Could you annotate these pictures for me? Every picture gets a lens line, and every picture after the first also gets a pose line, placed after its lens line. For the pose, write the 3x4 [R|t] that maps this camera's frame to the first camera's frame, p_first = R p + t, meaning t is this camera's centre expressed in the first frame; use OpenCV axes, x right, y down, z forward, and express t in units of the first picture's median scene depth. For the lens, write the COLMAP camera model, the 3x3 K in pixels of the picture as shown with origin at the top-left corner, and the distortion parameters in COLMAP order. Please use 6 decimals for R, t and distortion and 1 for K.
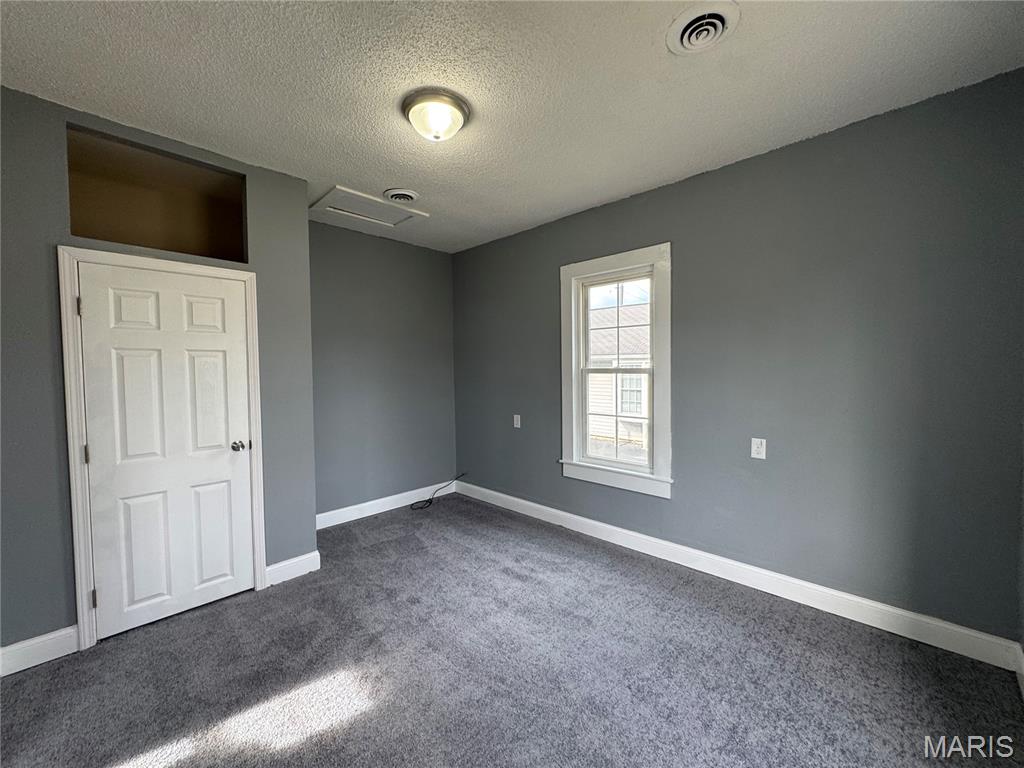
lens RADIAL K [[404.4, 0, 506.5], [0, 404.4, 374.2], [0, 0, 1]] dist [-0.001988, -0.000034]
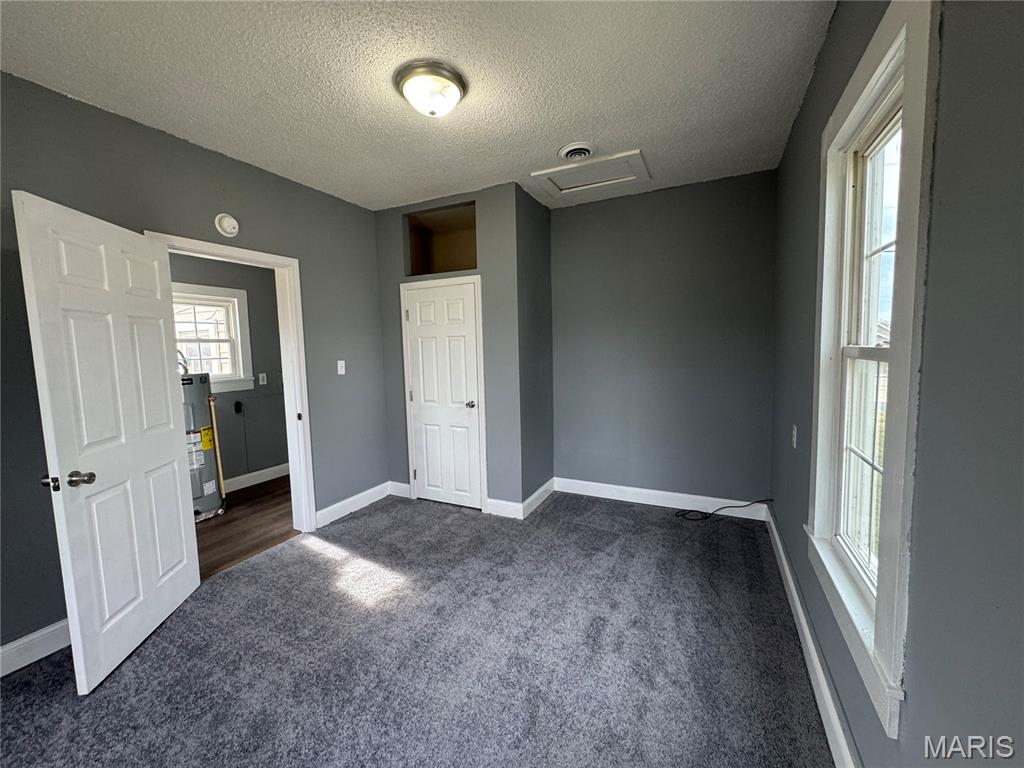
lens RADIAL K [[404.4, 0, 506.5], [0, 404.4, 374.2], [0, 0, 1]] dist [-0.001988, -0.000034]
pose [[0.321983, 0.067606, -0.944329, 0.657077], [0.006207, 0.997275, 0.073513, -0.026238], [0.946725, -0.029531, 0.320686, 0.651467]]
